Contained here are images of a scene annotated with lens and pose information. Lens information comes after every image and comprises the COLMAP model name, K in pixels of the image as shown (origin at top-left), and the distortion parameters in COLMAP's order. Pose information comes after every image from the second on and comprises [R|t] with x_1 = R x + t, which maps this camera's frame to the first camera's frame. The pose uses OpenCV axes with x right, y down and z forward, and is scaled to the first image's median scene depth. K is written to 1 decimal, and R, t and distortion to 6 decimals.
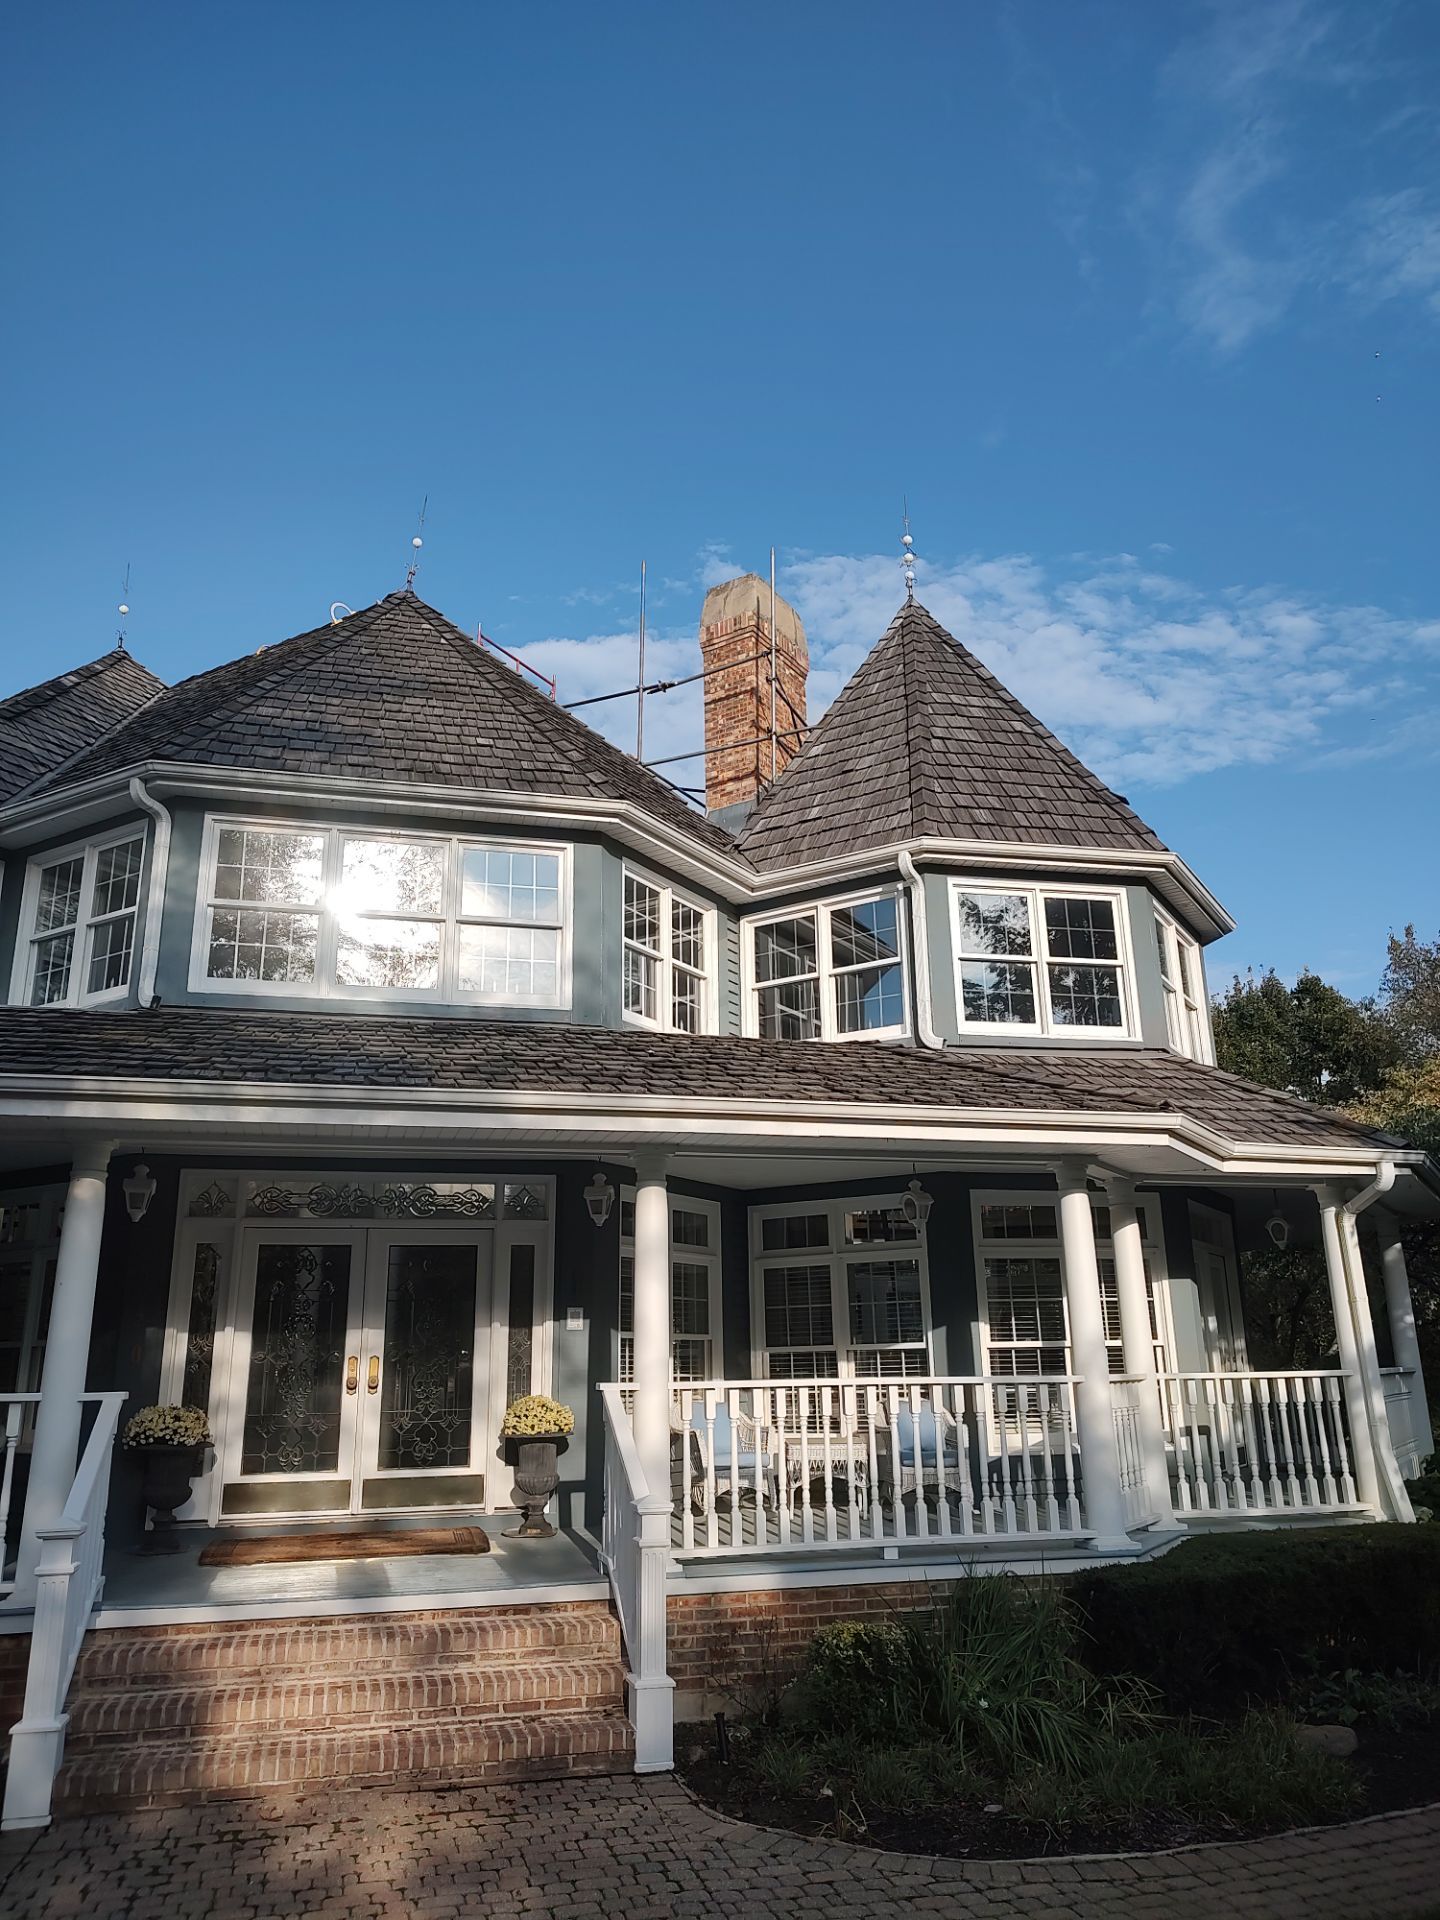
lens RADIAL K [[1379.7, 0, 720.0], [0, 1379.7, 960.0], [0, 0, 1]] dist [0.031093, -0.000250]
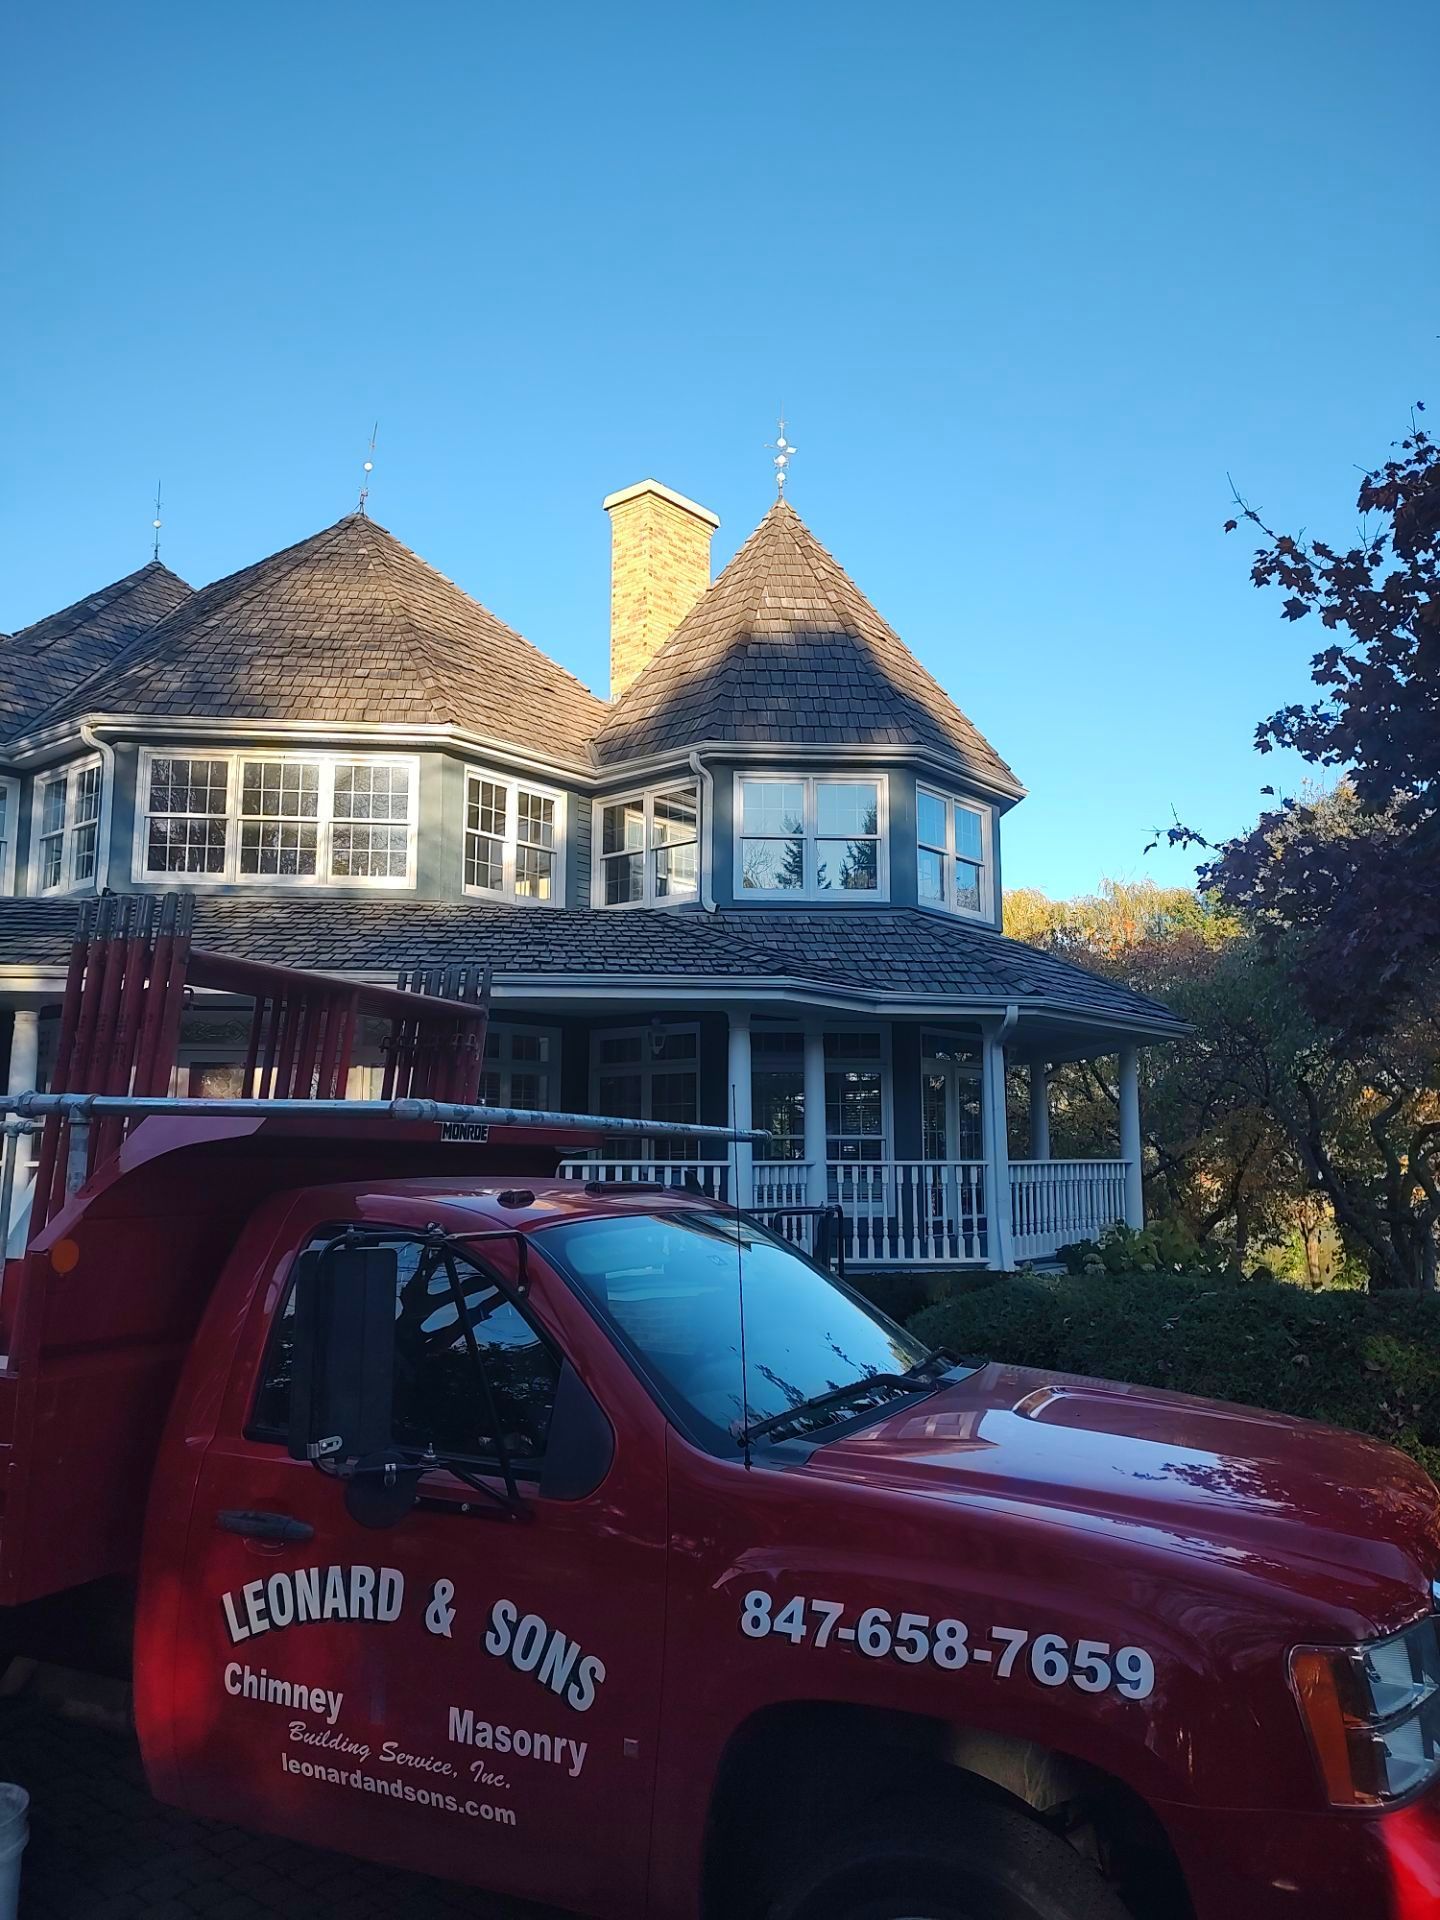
lens RADIAL K [[1379.7, 0, 720.0], [0, 1379.7, 960.0], [0, 0, 1]] dist [0.031093, -0.000250]
pose [[0.989779, -0.003197, -0.142575, 0.322576], [0.025087, 0.988062, 0.152003, -0.079105], [0.140387, -0.154027, 0.978043, -0.229618]]
